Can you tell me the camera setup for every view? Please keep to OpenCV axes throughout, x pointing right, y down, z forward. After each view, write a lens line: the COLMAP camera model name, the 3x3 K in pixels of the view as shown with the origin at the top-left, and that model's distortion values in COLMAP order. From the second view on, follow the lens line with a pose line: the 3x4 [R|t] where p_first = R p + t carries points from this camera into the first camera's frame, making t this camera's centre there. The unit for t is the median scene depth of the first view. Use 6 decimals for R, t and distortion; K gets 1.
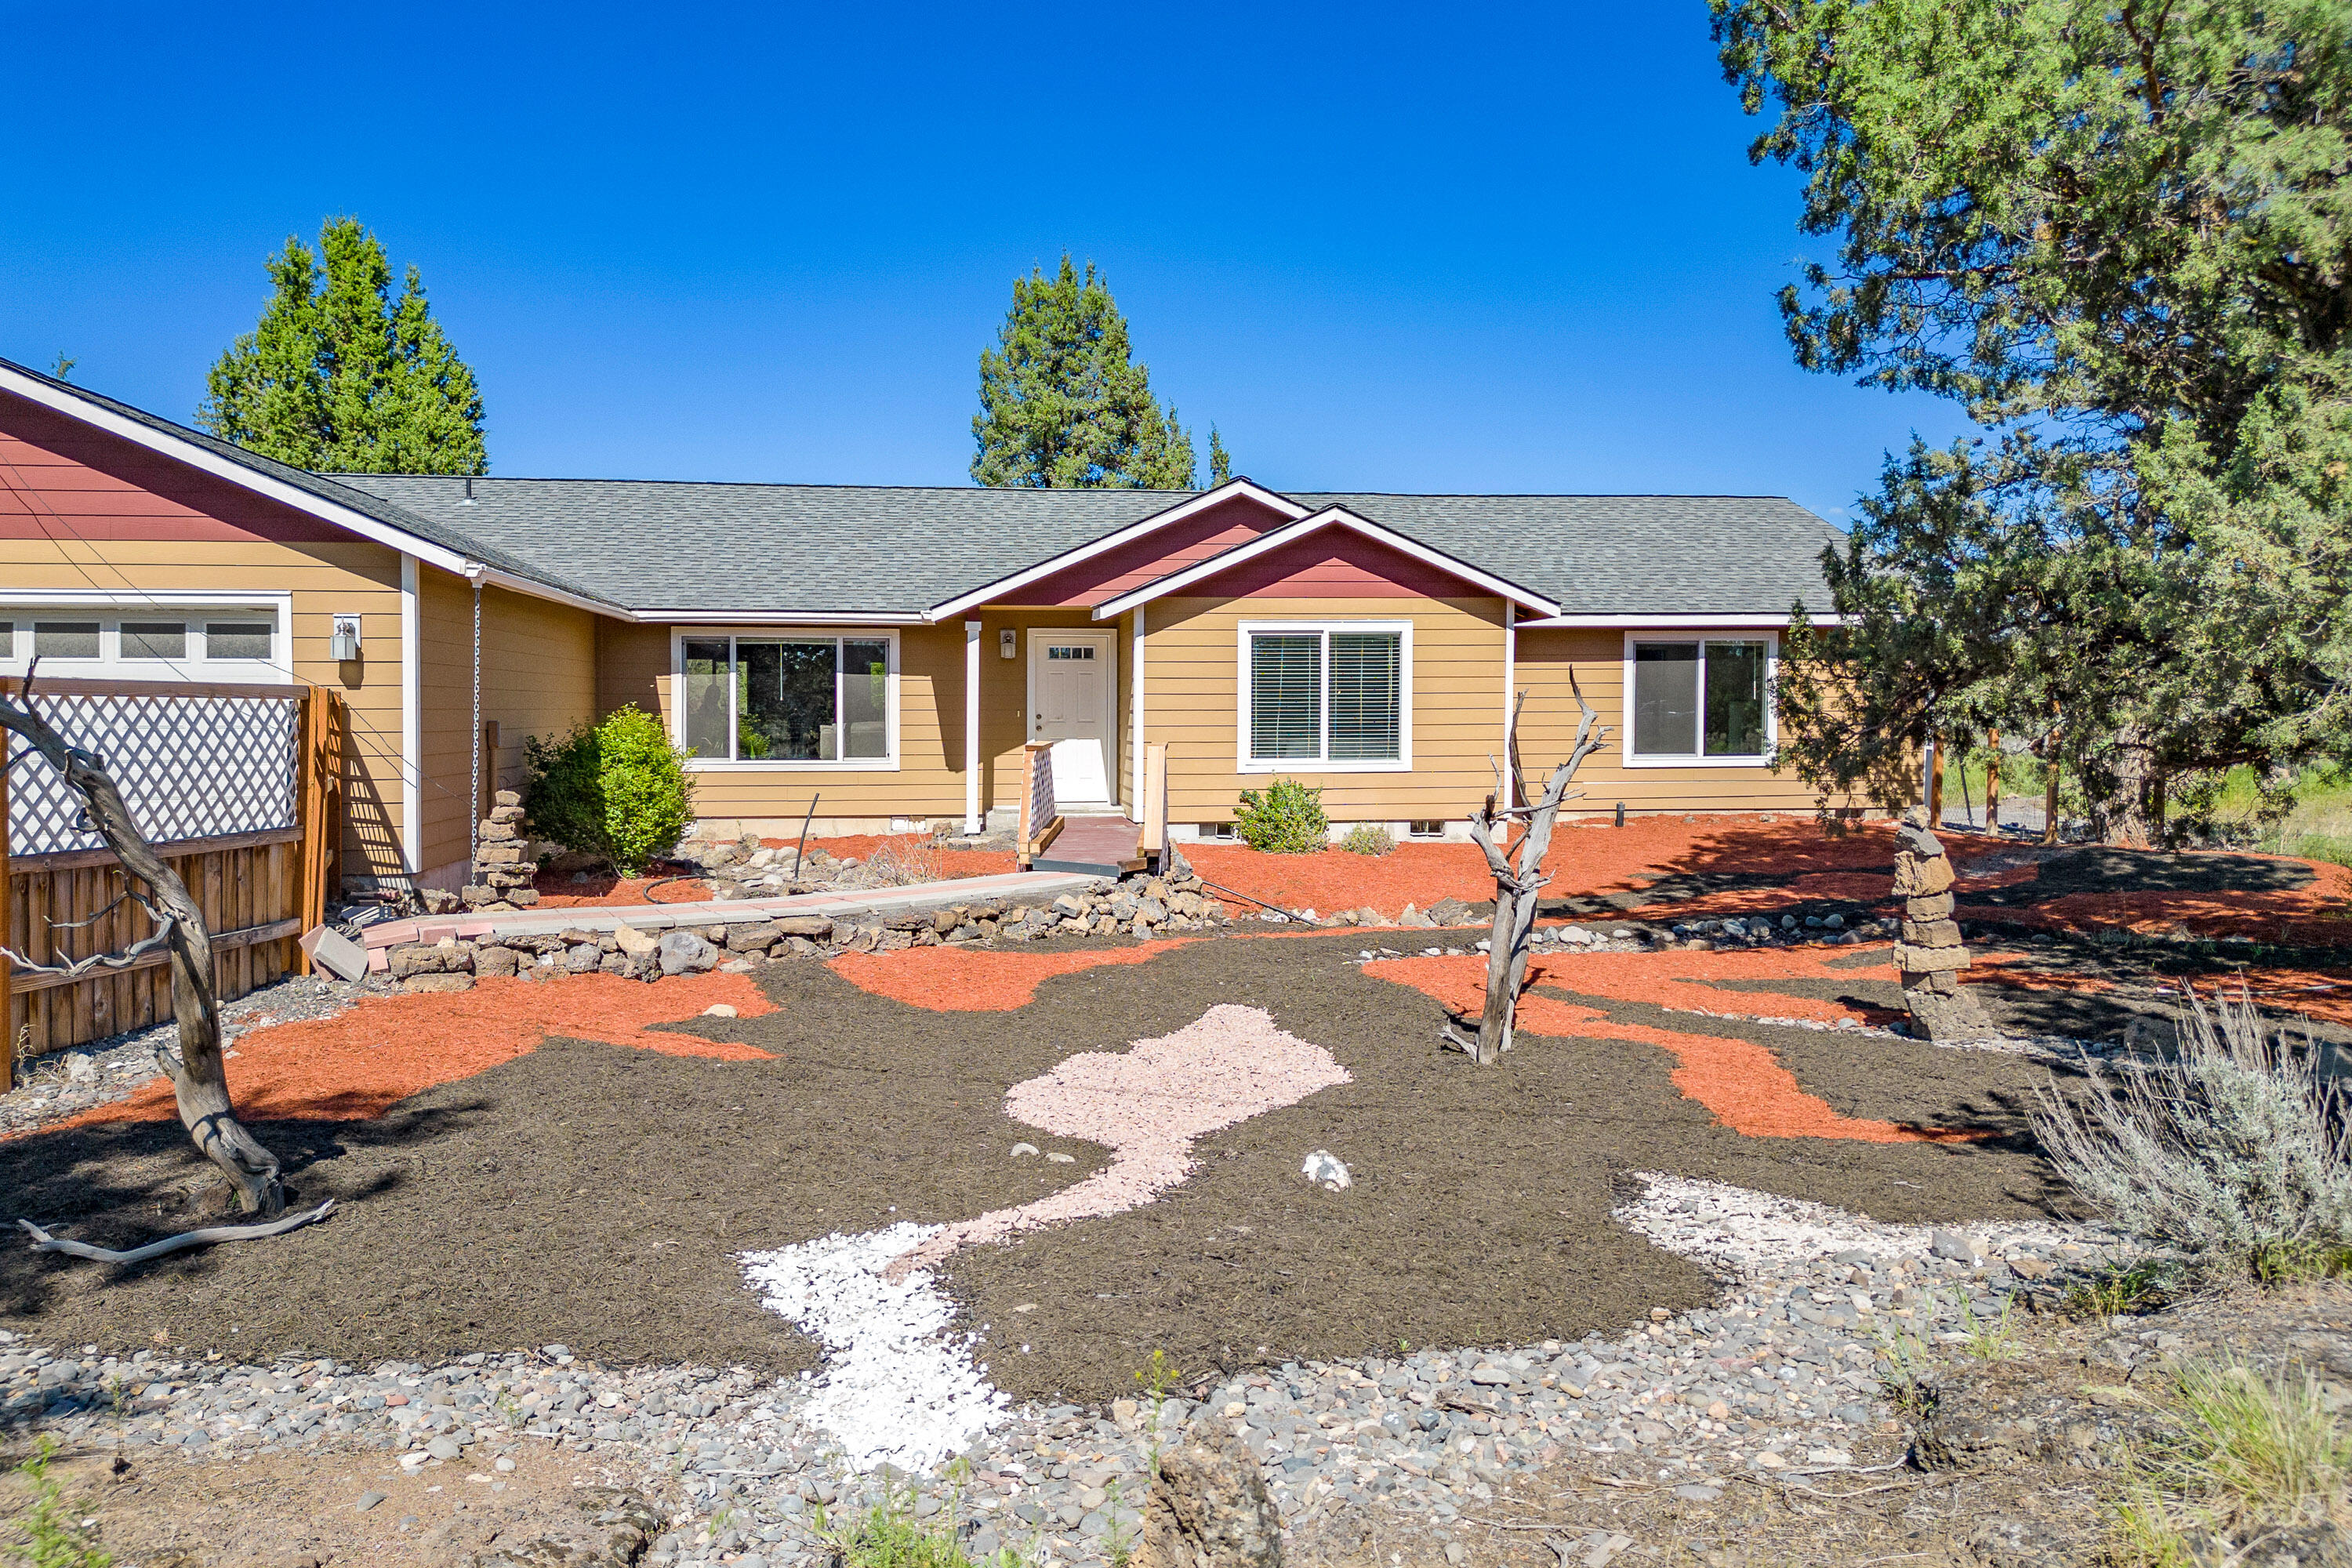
lens RADIAL K [[1786.4, 0, 1177.8], [0, 1786.4, 750.2], [0, 0, 1]] dist [0.055065, -0.065796]
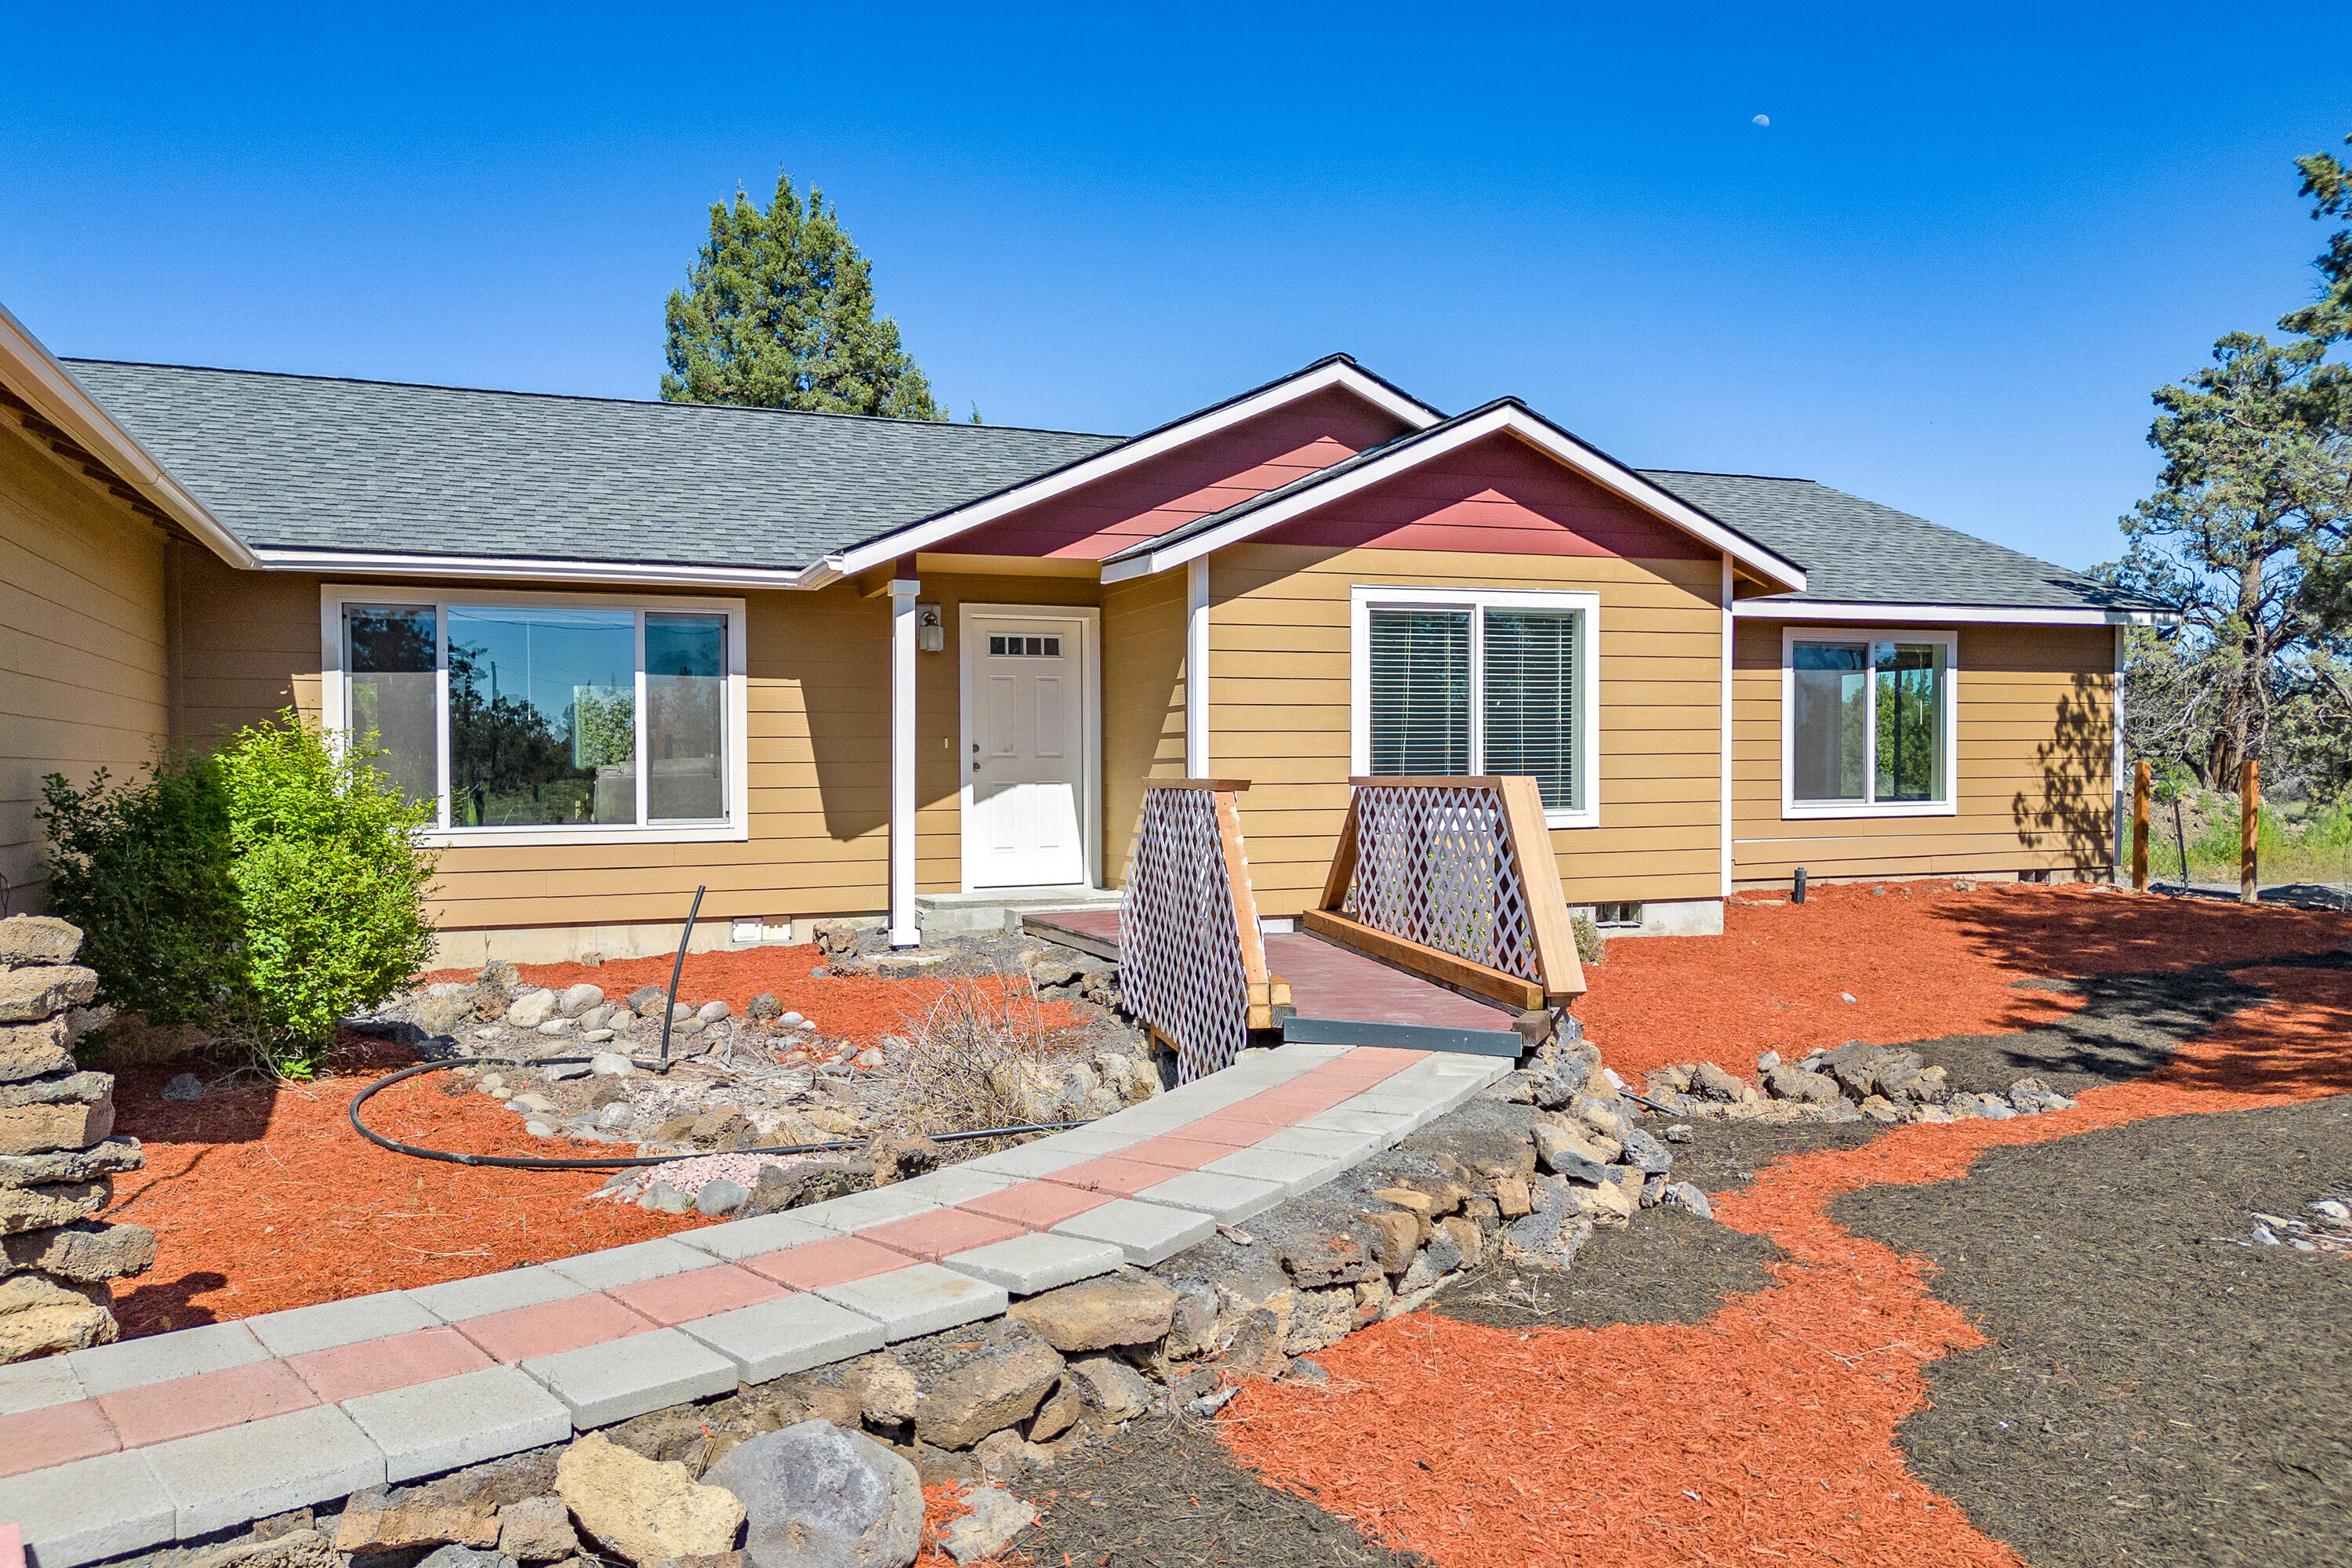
lens RADIAL K [[1965.5, 0, 1351.5], [0, 1965.5, 788.1], [0, 0, 1]] dist [0.077803, -0.084409]
pose [[0.967962, -0.011230, 0.250846, -0.133076], [0.014234, 0.999847, -0.010164, 0.003963], [-0.250694, 0.013409, 0.967974, 0.337207]]
